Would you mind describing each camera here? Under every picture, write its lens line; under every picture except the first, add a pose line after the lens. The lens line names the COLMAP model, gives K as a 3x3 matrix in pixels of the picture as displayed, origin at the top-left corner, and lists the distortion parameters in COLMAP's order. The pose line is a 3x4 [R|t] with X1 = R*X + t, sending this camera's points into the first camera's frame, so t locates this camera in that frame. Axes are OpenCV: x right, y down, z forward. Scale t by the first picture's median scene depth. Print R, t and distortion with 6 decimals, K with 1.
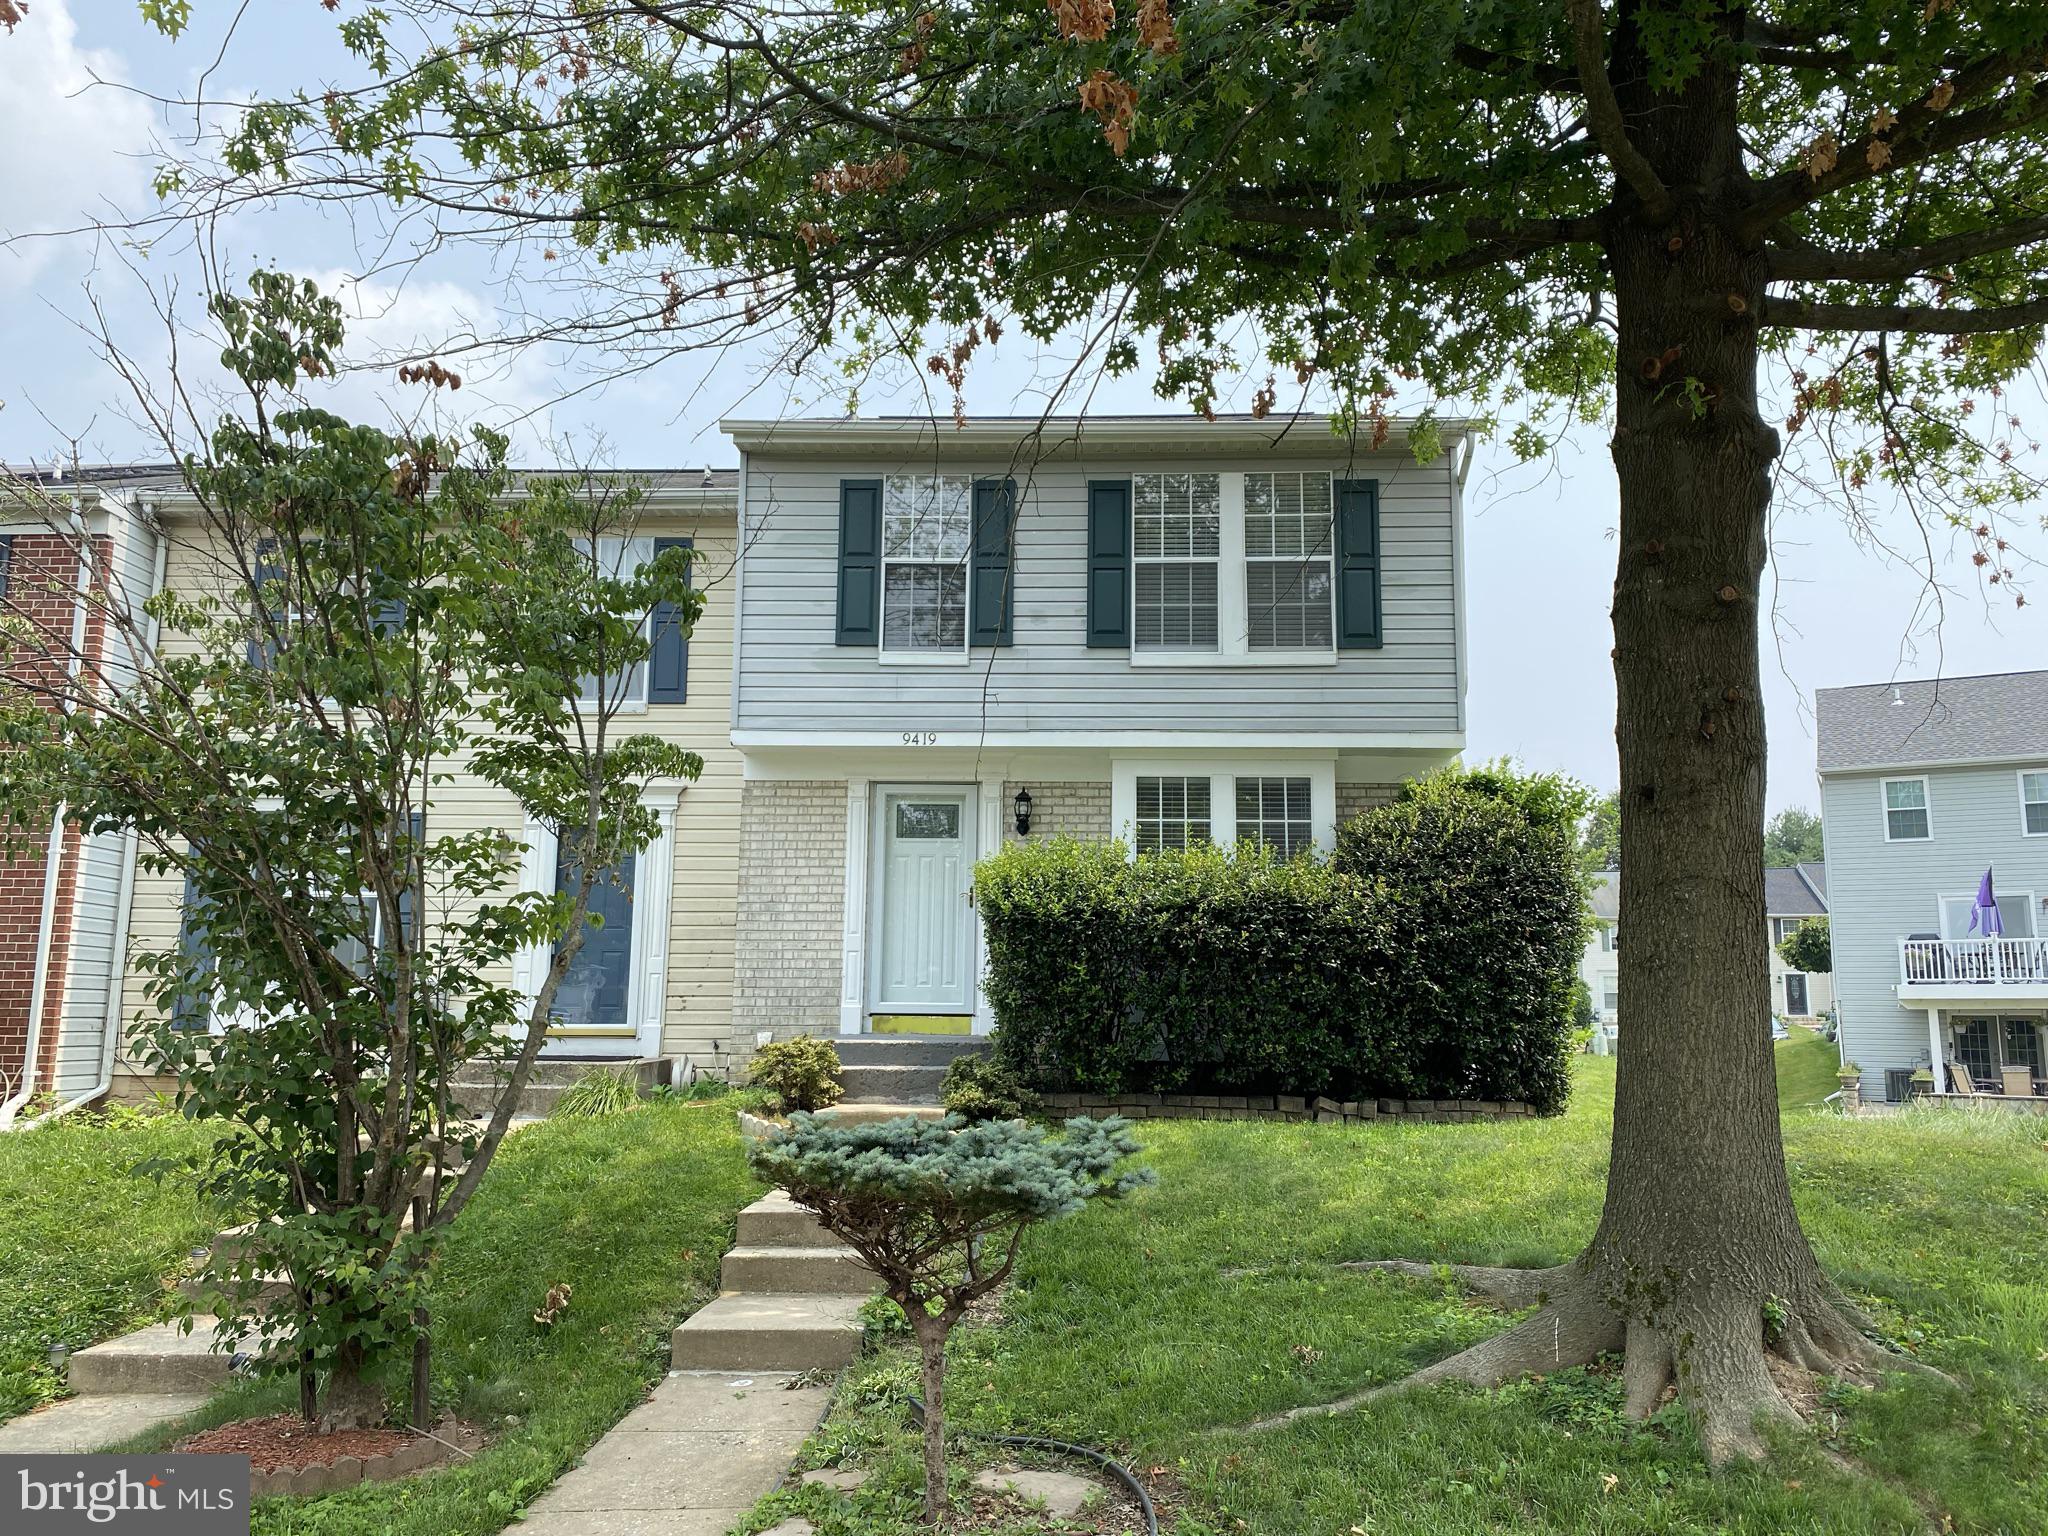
lens RADIAL K [[1538.6, 0, 1023.0], [0, 1538.6, 762.5], [0, 0, 1]] dist [0.006523, -0.000386]
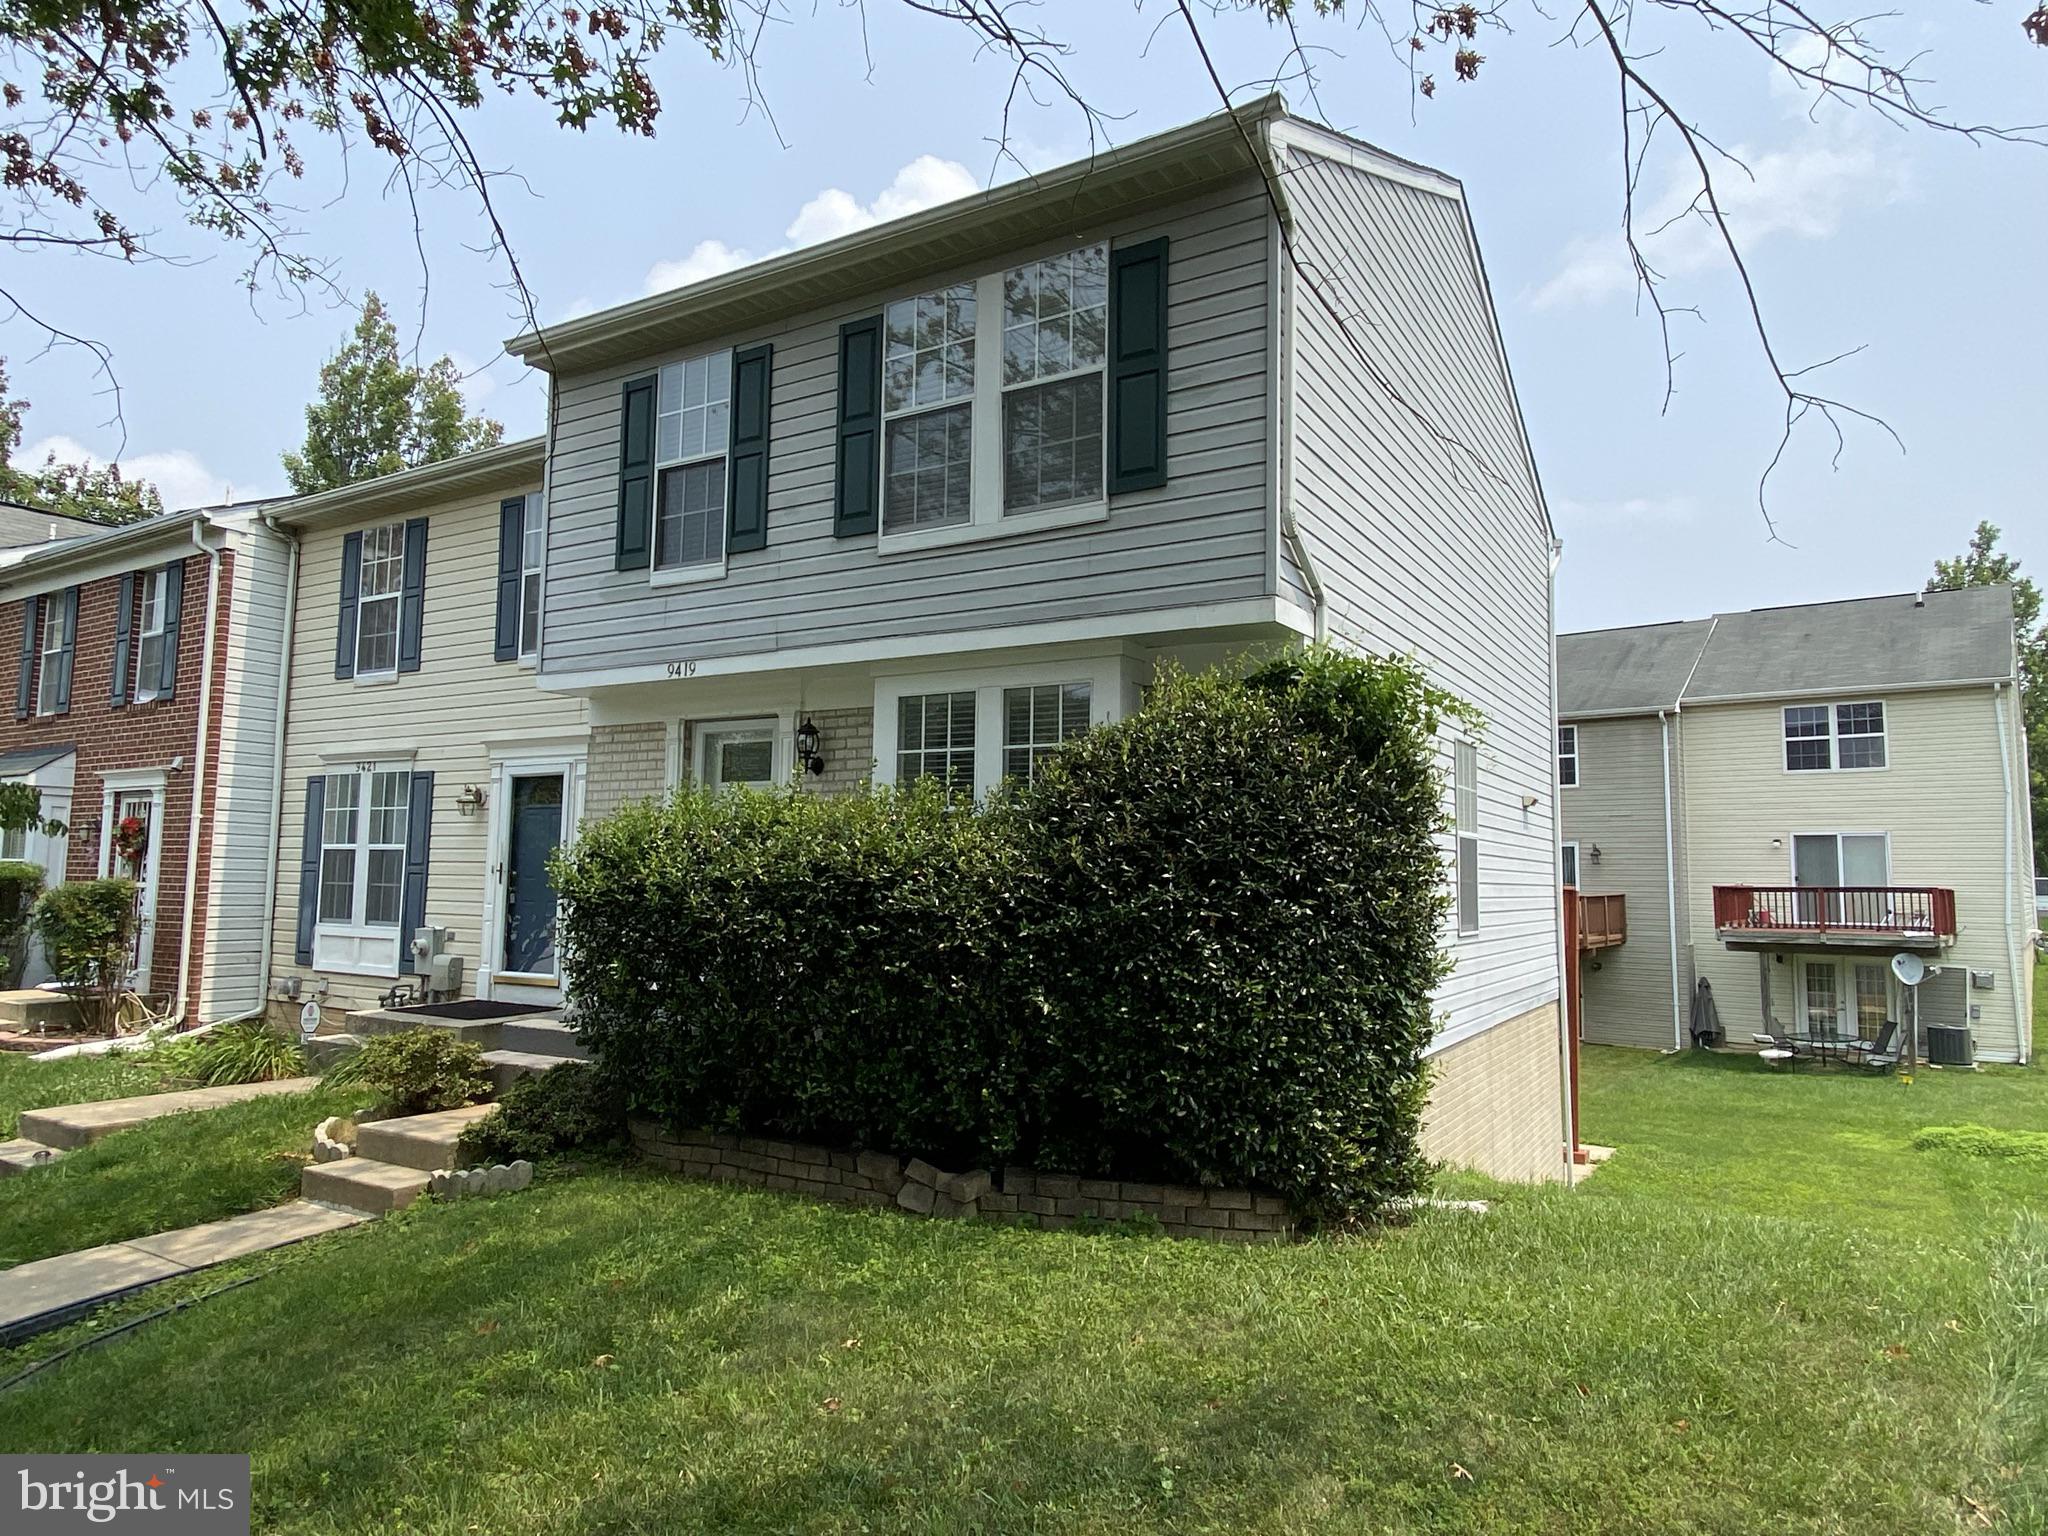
lens RADIAL K [[1268.9, 0, 1027.4], [0, 1268.9, 773.0], [0, 0, 1]] dist [0.002772, -0.006769]
pose [[0.876256, -0.037675, -0.480371, 0.438795], [0.072583, 0.995883, 0.054295, 0.017548], [0.476348, -0.082443, 0.875383, 0.462274]]
